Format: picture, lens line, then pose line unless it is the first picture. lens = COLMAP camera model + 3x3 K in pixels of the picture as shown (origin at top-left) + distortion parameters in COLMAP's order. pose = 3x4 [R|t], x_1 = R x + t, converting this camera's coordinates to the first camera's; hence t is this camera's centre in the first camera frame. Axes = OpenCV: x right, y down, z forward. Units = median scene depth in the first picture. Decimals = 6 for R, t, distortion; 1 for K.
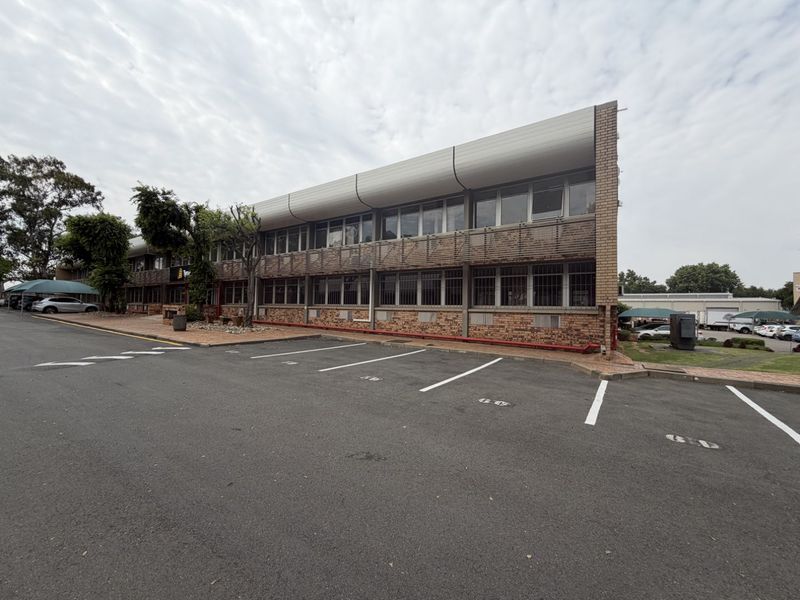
lens RADIAL K [[336.2, 0, 400.0], [0, 336.2, 300.0], [0, 0, 1]] dist [0.000445, 0.000193]
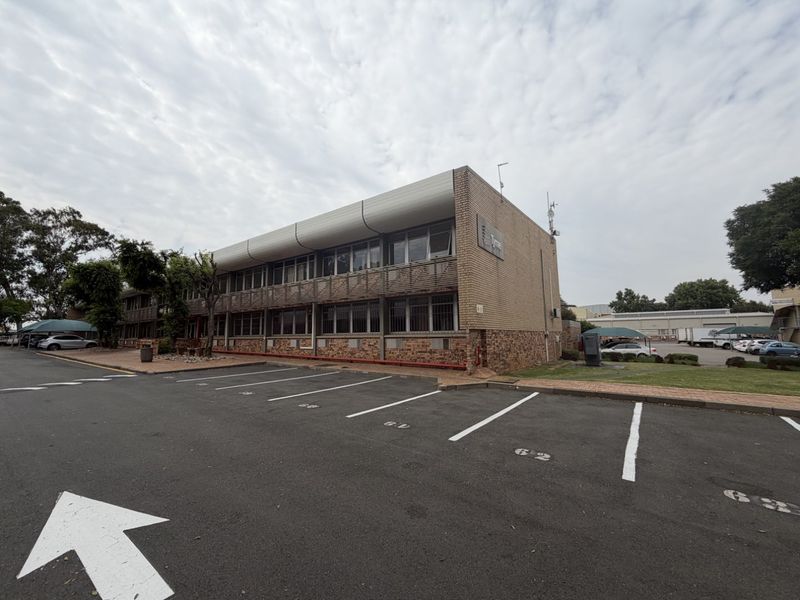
lens RADIAL K [[336.2, 0, 400.0], [0, 336.2, 300.0], [0, 0, 1]] dist [0.000445, 0.000193]
pose [[0.998801, -0.035658, -0.033554, 0.187826], [0.032960, 0.996425, -0.077792, -0.001515], [0.036208, 0.076593, 0.996405, -0.099461]]
